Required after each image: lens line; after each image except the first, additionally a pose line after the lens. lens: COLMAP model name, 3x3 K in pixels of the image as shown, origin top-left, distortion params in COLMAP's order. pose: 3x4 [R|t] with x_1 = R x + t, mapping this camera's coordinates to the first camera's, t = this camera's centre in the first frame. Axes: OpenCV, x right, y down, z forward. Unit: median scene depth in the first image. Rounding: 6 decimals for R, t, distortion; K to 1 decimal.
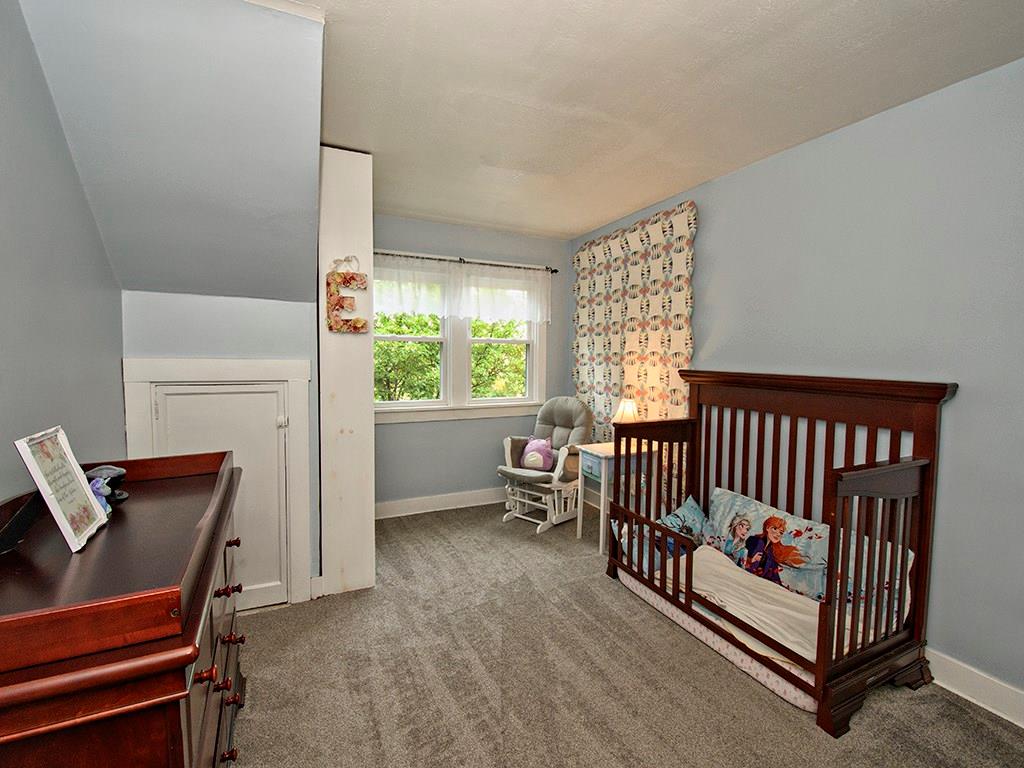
lens RADIAL K [[442.3, 0, 511.0], [0, 442.3, 374.3], [0, 0, 1]] dist [0.000524, -0.000105]
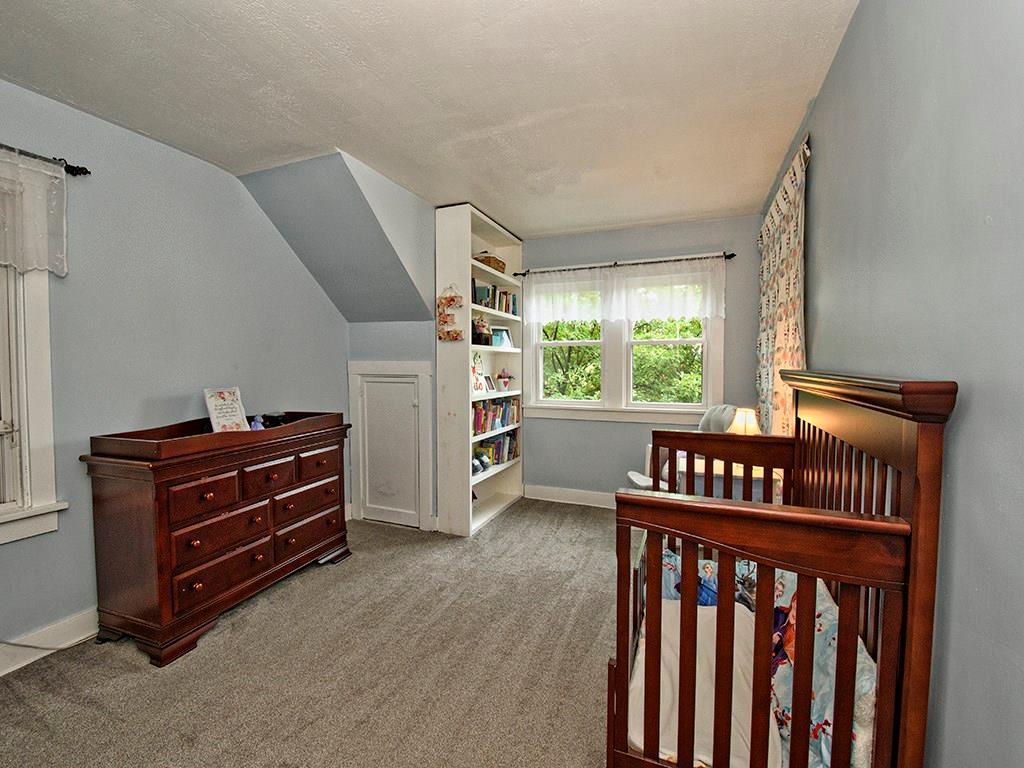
lens RADIAL K [[441.7, 0, 510.3], [0, 441.7, 377.8], [0, 0, 1]] dist [0.001491, -0.000089]
pose [[0.684828, 0.012970, -0.728590, 0.630975], [-0.023701, 0.999709, -0.004481, 0.018108], [0.728320, 0.020337, 0.684936, 0.180996]]
